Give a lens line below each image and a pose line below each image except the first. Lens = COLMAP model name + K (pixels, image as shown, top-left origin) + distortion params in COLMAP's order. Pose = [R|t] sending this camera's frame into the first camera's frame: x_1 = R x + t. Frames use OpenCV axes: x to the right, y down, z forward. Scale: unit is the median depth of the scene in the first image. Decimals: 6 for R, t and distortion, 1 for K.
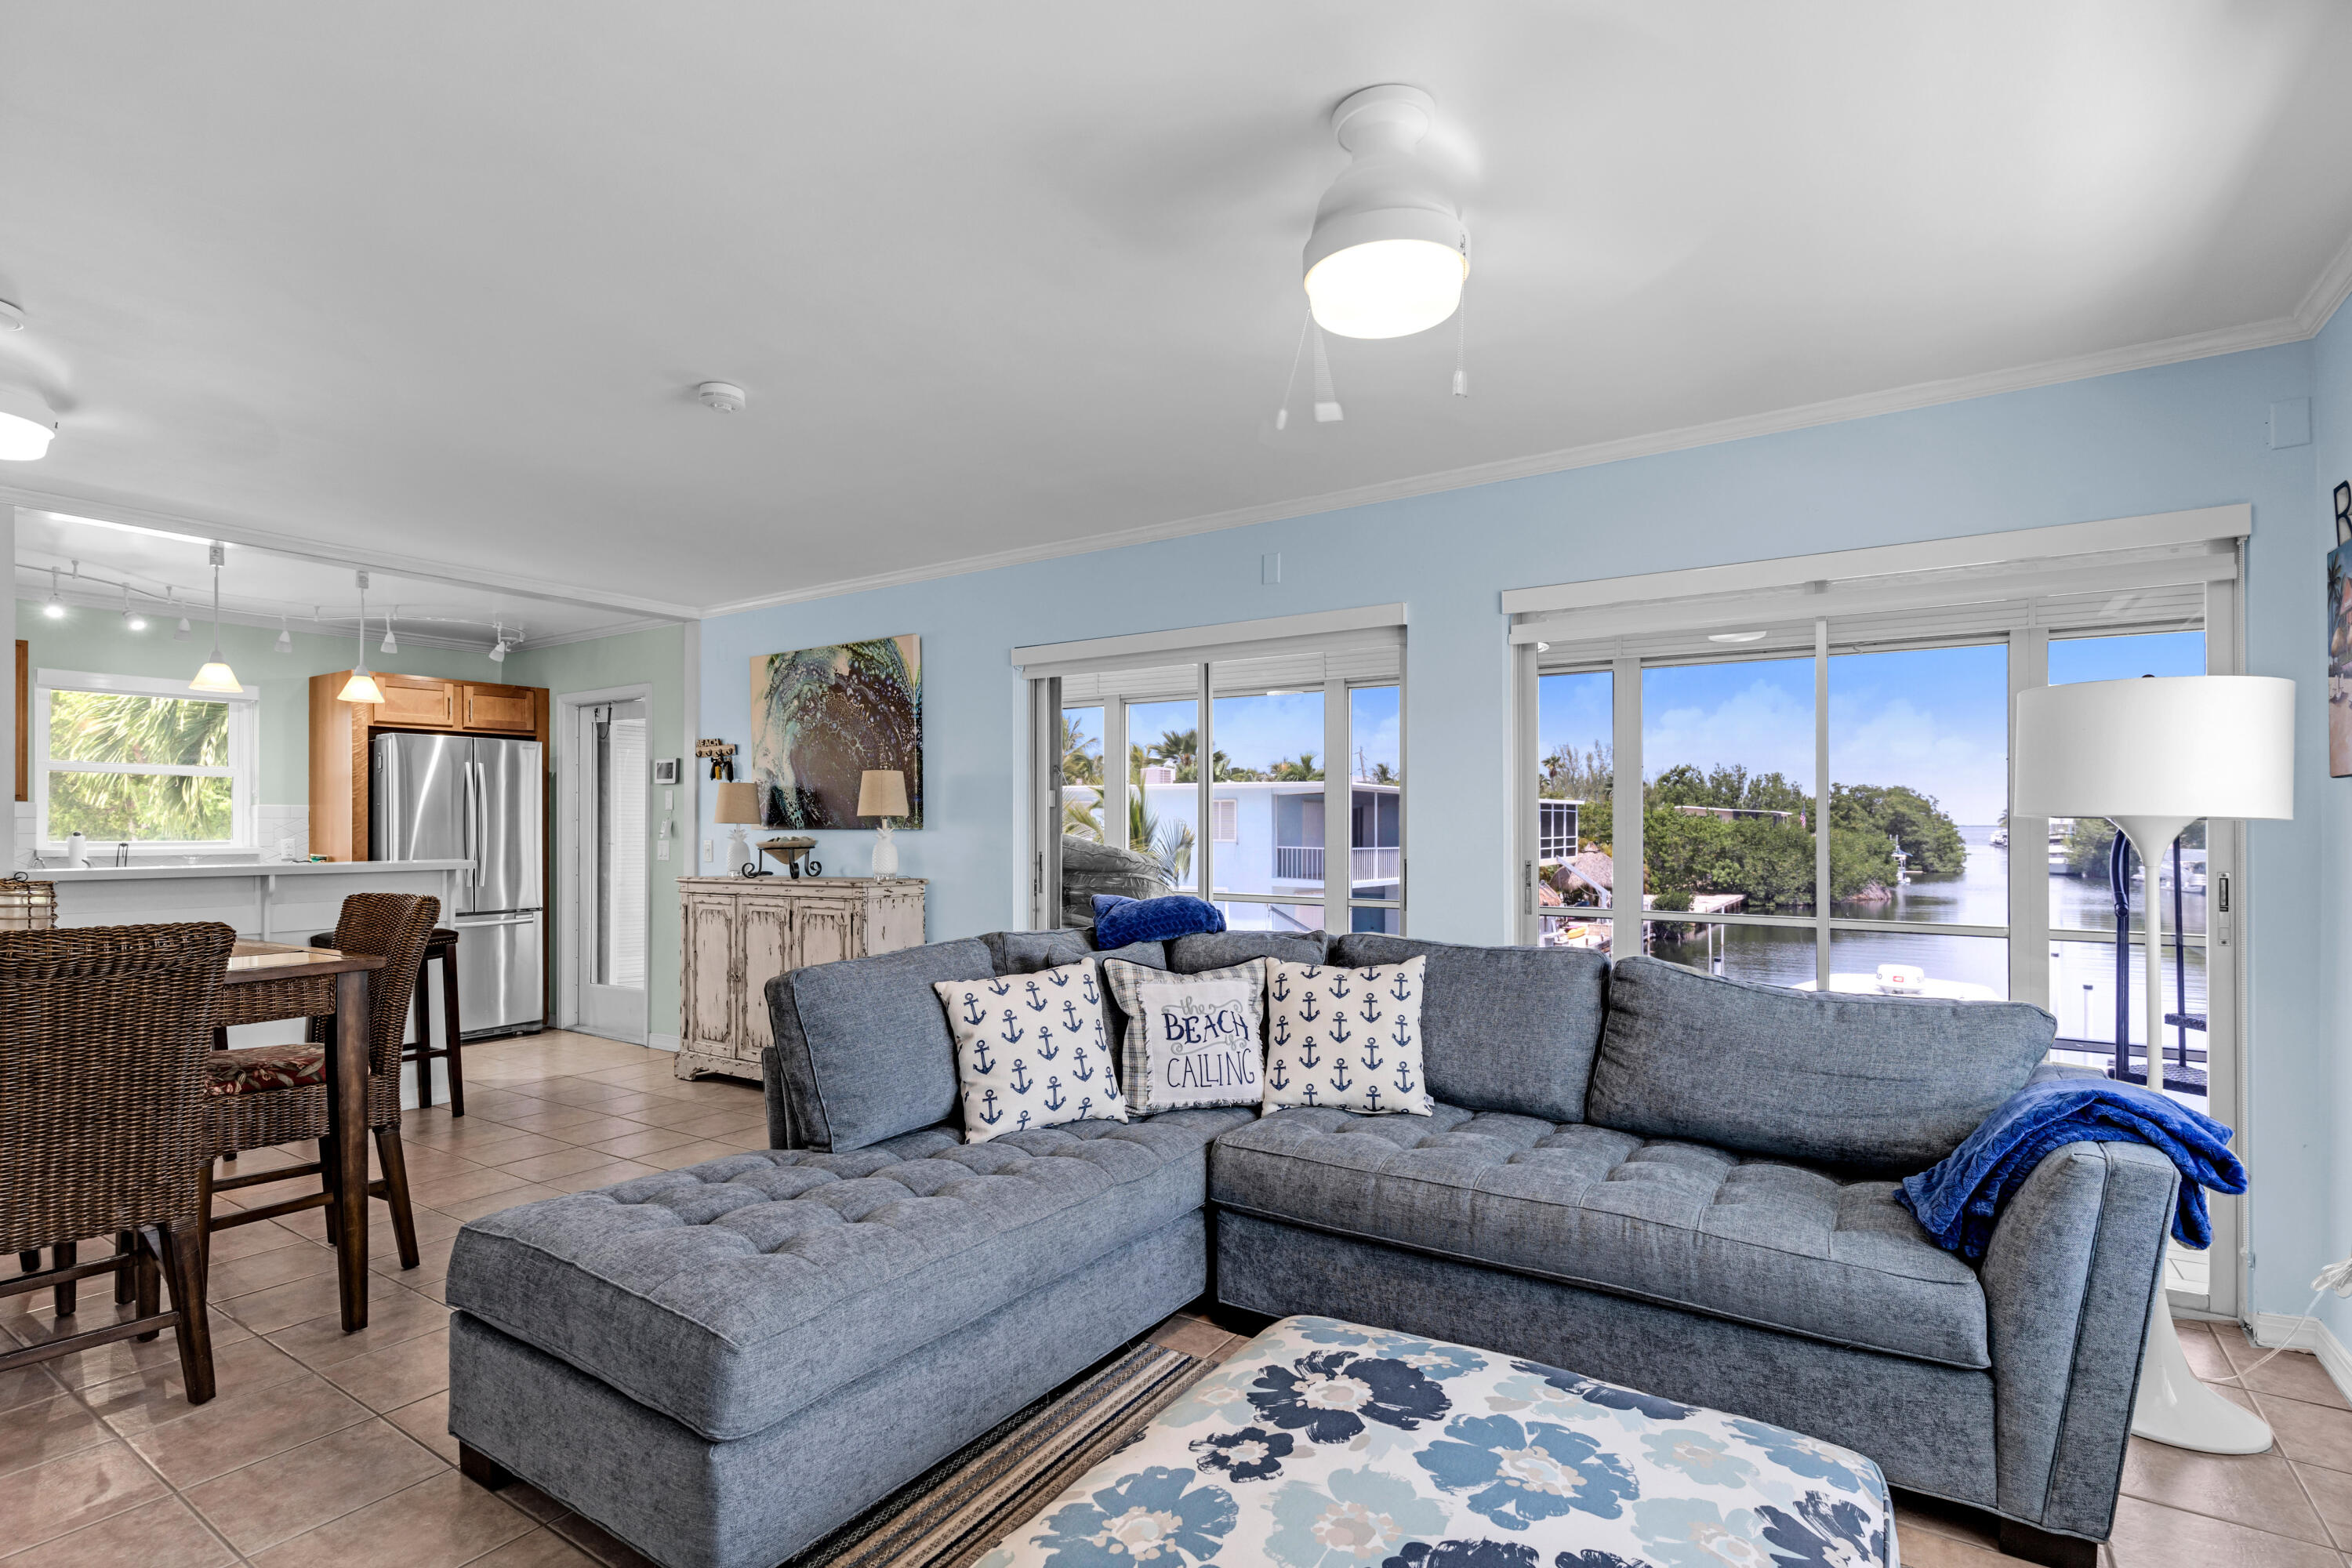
lens RADIAL K [[1124.2, 0, 1171.5], [0, 1124.2, 814.7], [0, 0, 1]] dist [0.003409, 0.000384]
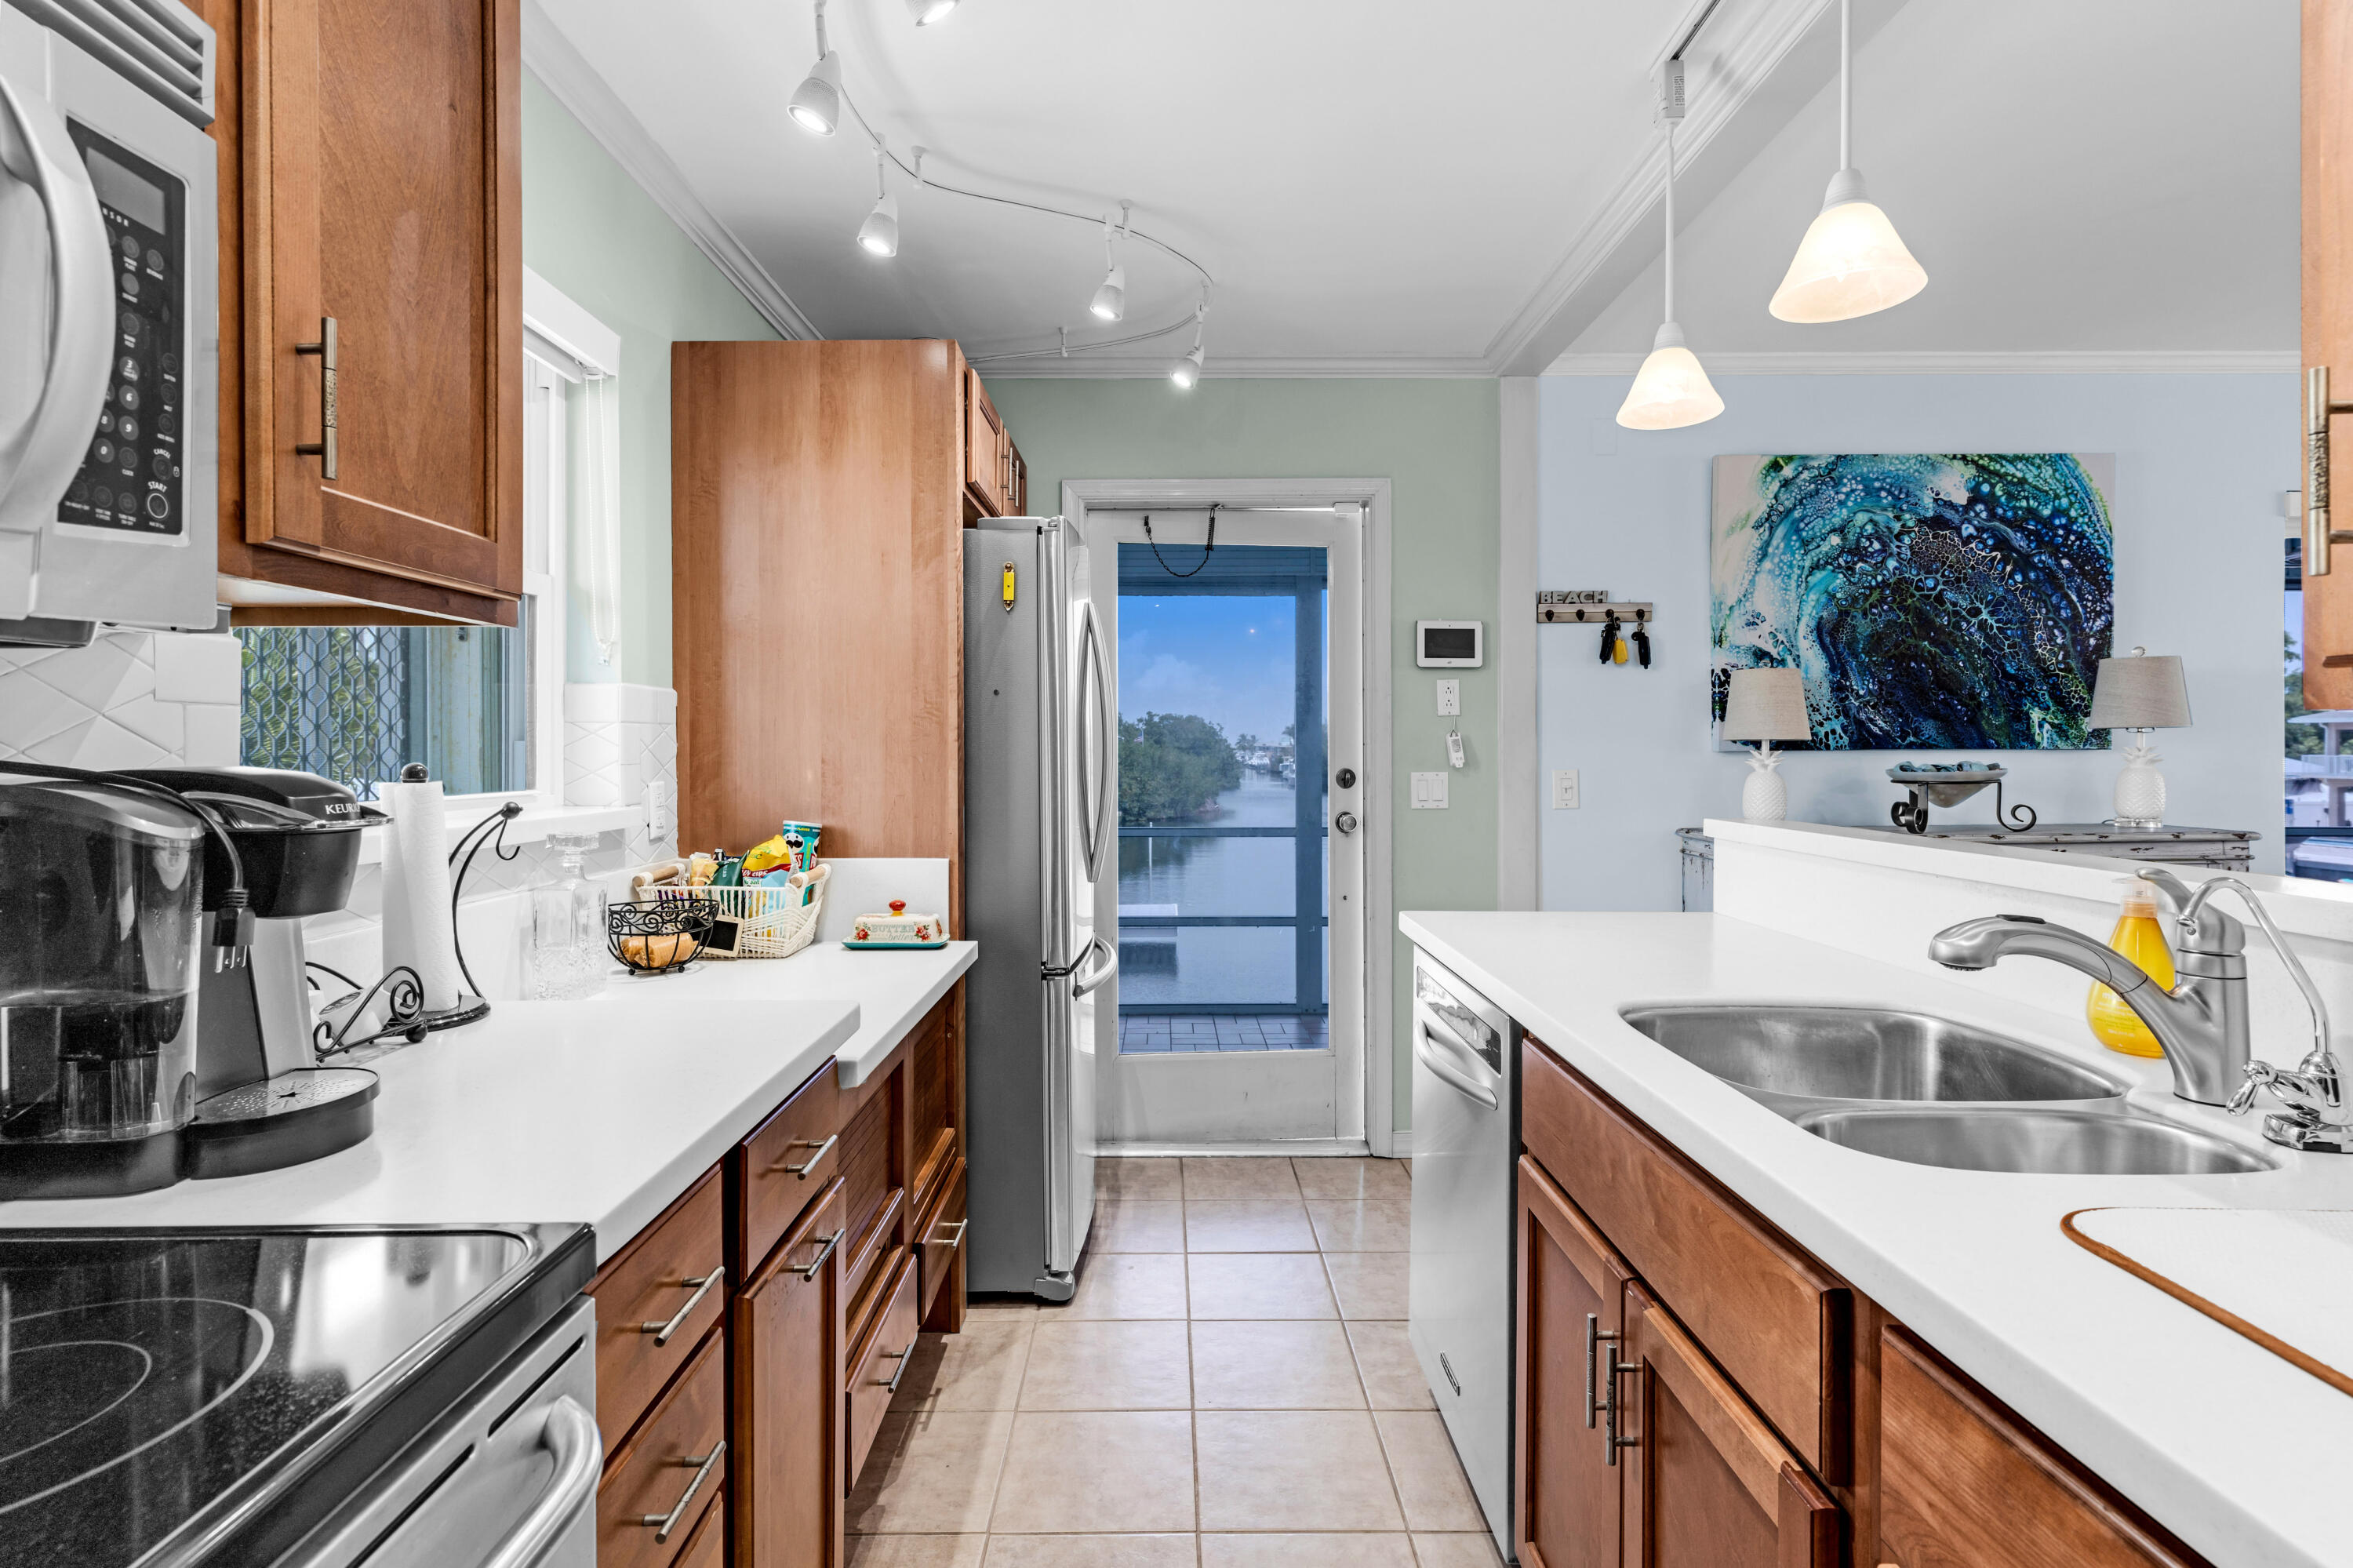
lens RADIAL K [[1131.6, 0, 1165.4], [0, 1131.6, 749.4], [0, 0, 1]] dist [-0.001089, 0.000892]
pose [[0.827948, -0.002905, 0.560797, -1.130219], [-0.002416, 0.999959, 0.008748, 0.009496], [-0.560799, -0.008598, 0.827907, 0.811681]]
